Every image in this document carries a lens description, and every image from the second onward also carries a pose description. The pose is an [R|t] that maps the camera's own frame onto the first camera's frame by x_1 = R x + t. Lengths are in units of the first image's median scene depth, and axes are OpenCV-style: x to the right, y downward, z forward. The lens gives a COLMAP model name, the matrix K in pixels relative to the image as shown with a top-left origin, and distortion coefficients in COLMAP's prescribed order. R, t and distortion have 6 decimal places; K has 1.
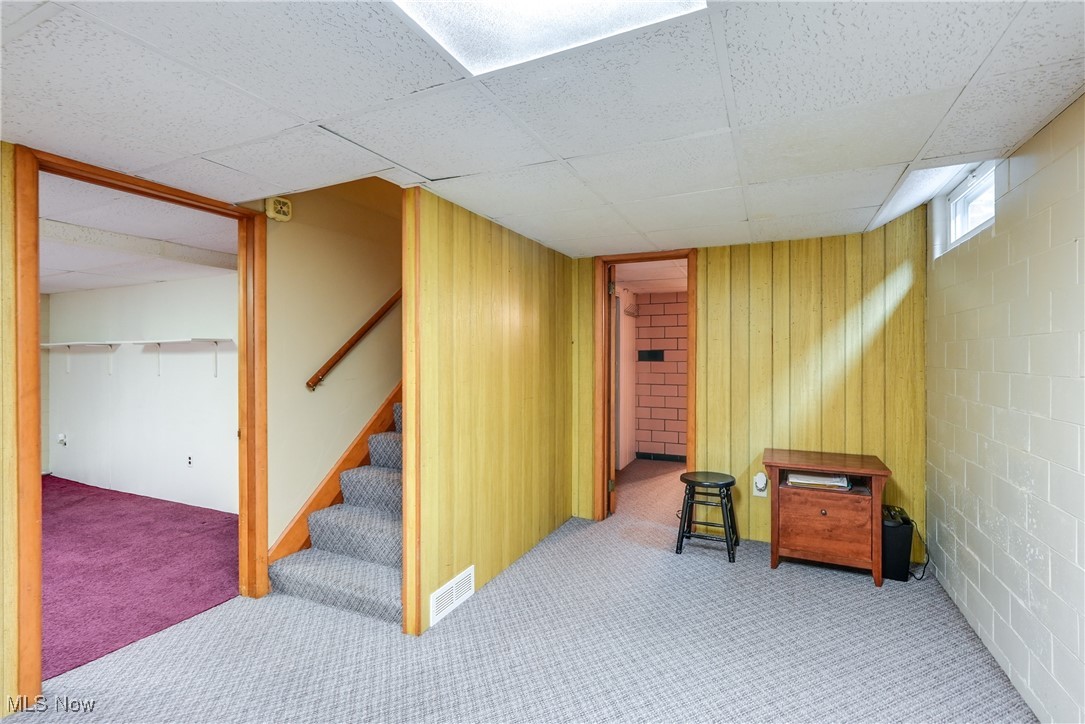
lens RADIAL K [[498.0, 0, 538.9], [0, 498.0, 357.2], [0, 0, 1]] dist [-0.010778, 0.001874]
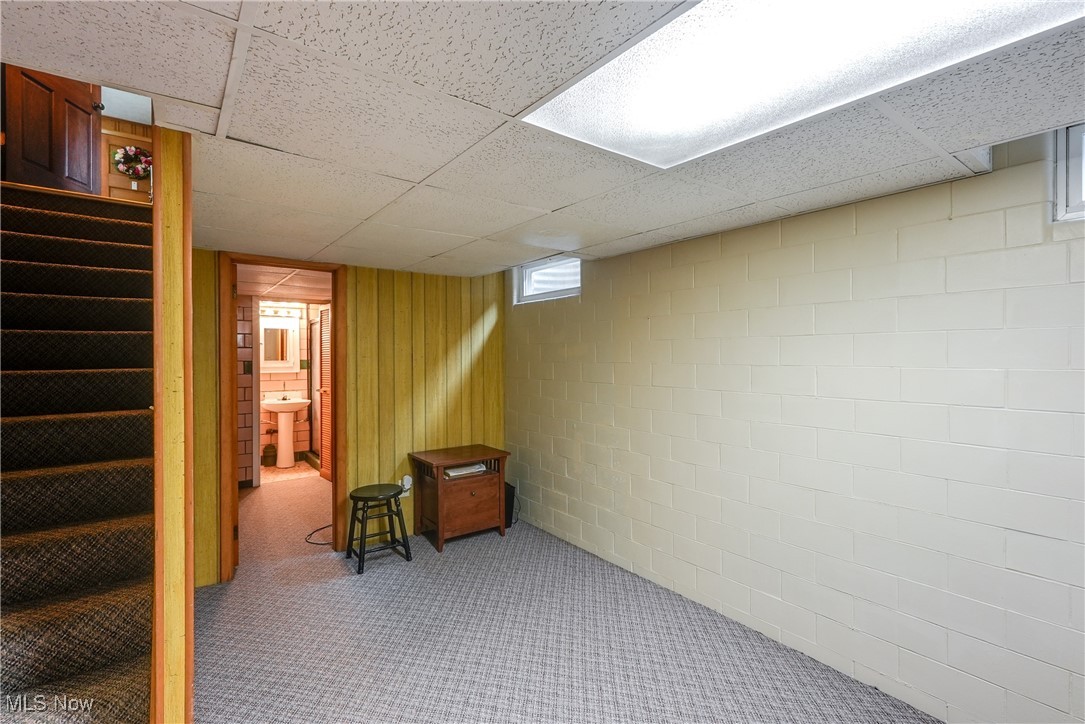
lens RADIAL K [[498.0, 0, 538.9], [0, 498.0, 357.2], [0, 0, 1]] dist [-0.010778, 0.001874]
pose [[0.454292, -0.005011, 0.890839, -0.448974], [0.004416, 0.999985, 0.003373, -0.041373], [-0.890842, 0.002402, 0.454307, 0.231352]]
